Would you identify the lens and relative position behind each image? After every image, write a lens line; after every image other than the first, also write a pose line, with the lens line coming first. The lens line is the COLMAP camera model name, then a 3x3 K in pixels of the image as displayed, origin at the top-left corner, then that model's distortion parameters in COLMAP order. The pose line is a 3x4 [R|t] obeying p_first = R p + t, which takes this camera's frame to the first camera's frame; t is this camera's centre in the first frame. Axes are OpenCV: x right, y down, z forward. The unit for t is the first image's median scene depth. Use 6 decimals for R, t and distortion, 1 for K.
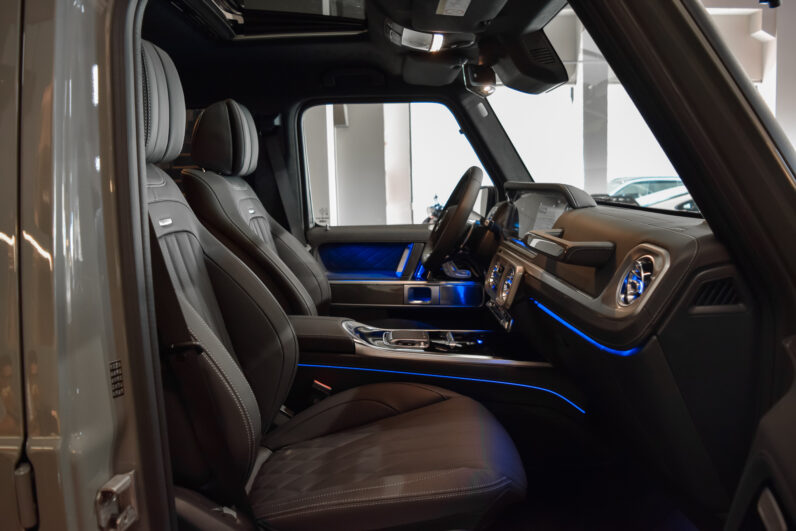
lens RADIAL K [[642.1, 0, 398.0], [0, 642.1, 265.5], [0, 0, 1]] dist [-0.078852, -0.003316]
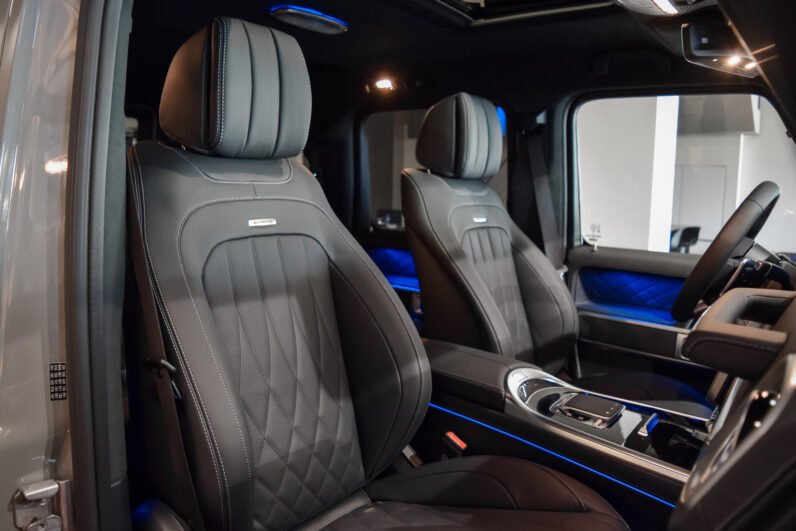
lens RADIAL K [[626.7, 0, 398.0], [0, 626.7, 265.5], [0, 0, 1]] dist [-0.082862, 0.002540]
pose [[0.786631, 0.124423, -0.604756, 0.222125], [-0.128080, 0.991062, 0.037303, -0.042133], [0.603992, 0.048113, 0.795536, 0.261402]]
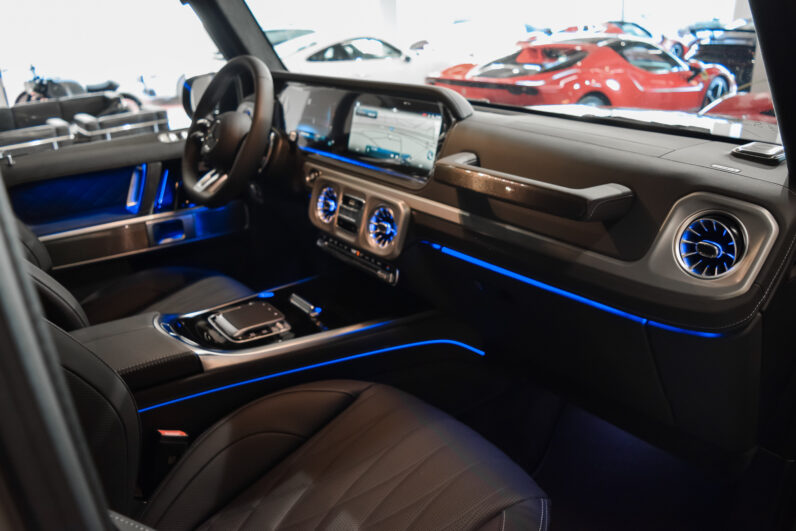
lens RADIAL K [[626.7, 0, 398.0], [0, 626.7, 265.5], [0, 0, 1]] dist [-0.082862, 0.002540]
pose [[0.805462, -0.234923, 0.544097, -0.192076], [0.100252, 0.958858, 0.265595, -0.100757], [-0.584106, -0.159380, 0.795875, 0.317989]]
